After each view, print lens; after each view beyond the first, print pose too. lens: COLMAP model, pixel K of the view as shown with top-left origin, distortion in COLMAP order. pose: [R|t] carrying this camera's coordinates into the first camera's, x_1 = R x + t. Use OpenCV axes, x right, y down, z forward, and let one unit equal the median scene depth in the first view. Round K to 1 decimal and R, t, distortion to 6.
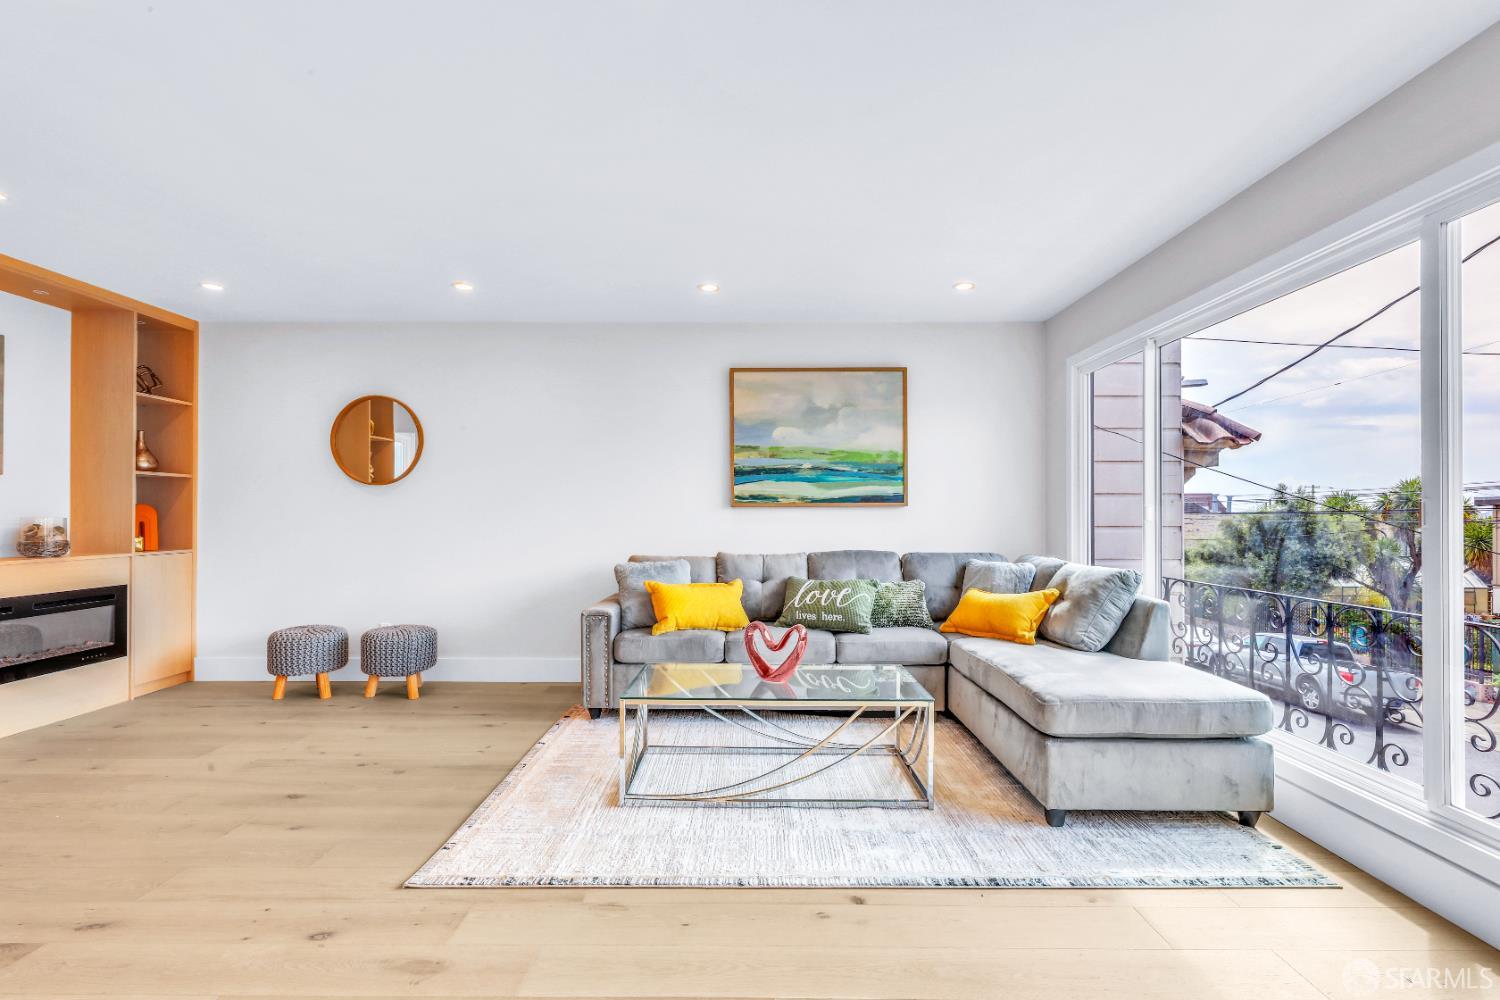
lens RADIAL K [[675.6, 0, 755.6], [0, 675.6, 510.8], [0, 0, 1]] dist [-0.000442, -0.001228]
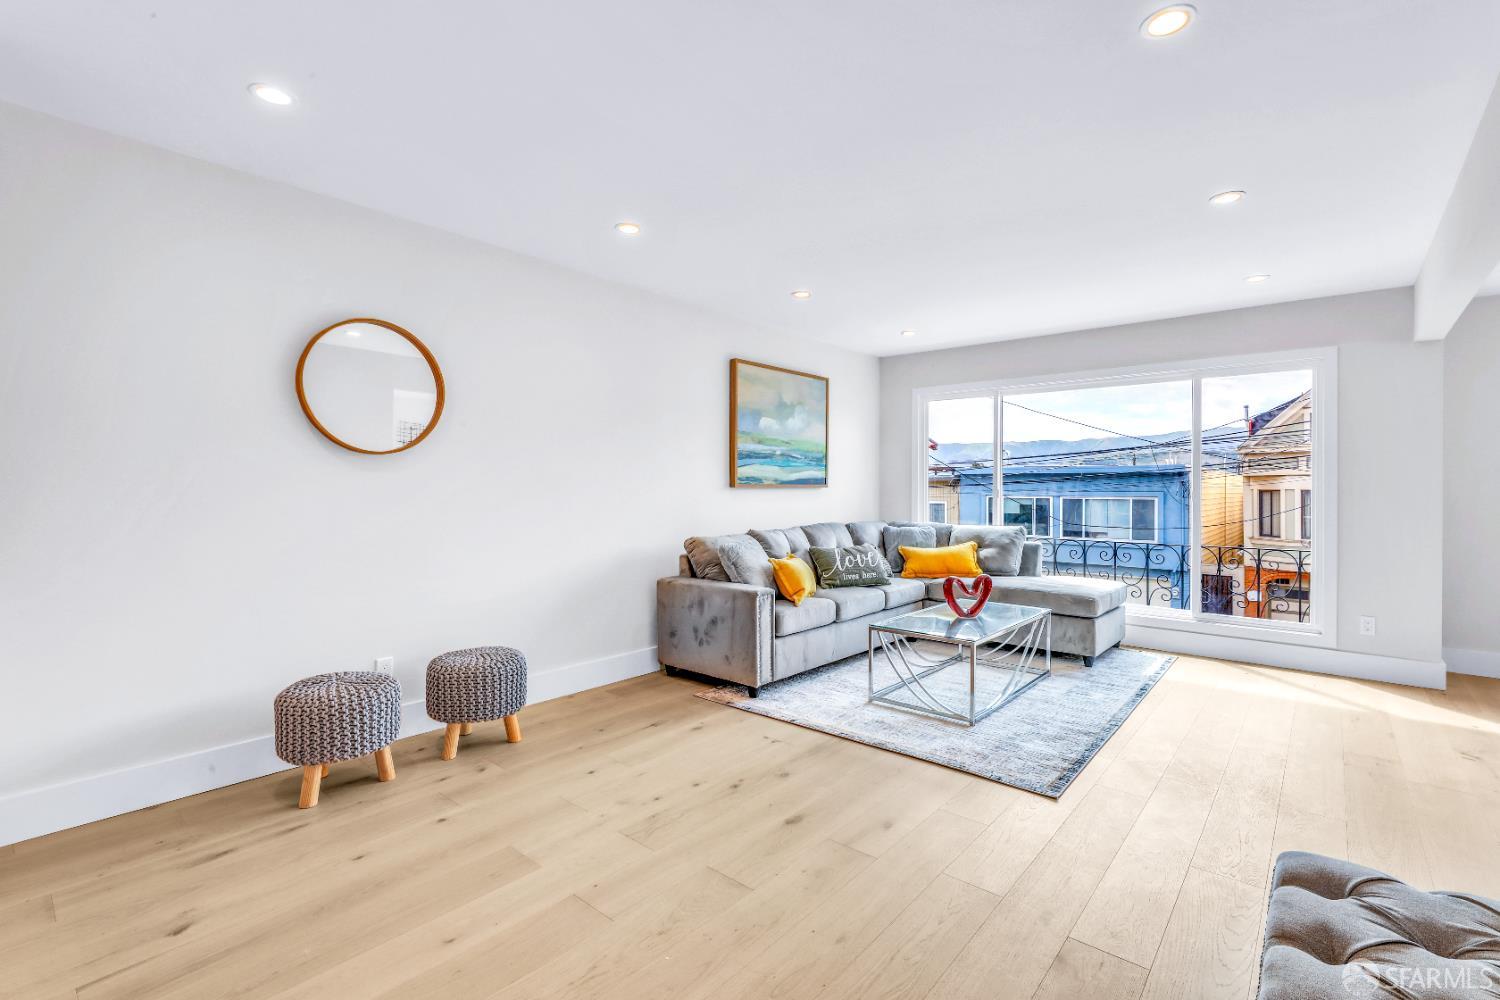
lens RADIAL K [[675.6, 0, 759.2], [0, 675.6, 486.2], [0, 0, 1]] dist [-0.000442, -0.001228]
pose [[0.643104, 0.002965, 0.765773, -0.926525], [-0.007578, 0.999968, 0.002492, -0.012335], [-0.765742, -0.007405, 0.643106, 0.309769]]
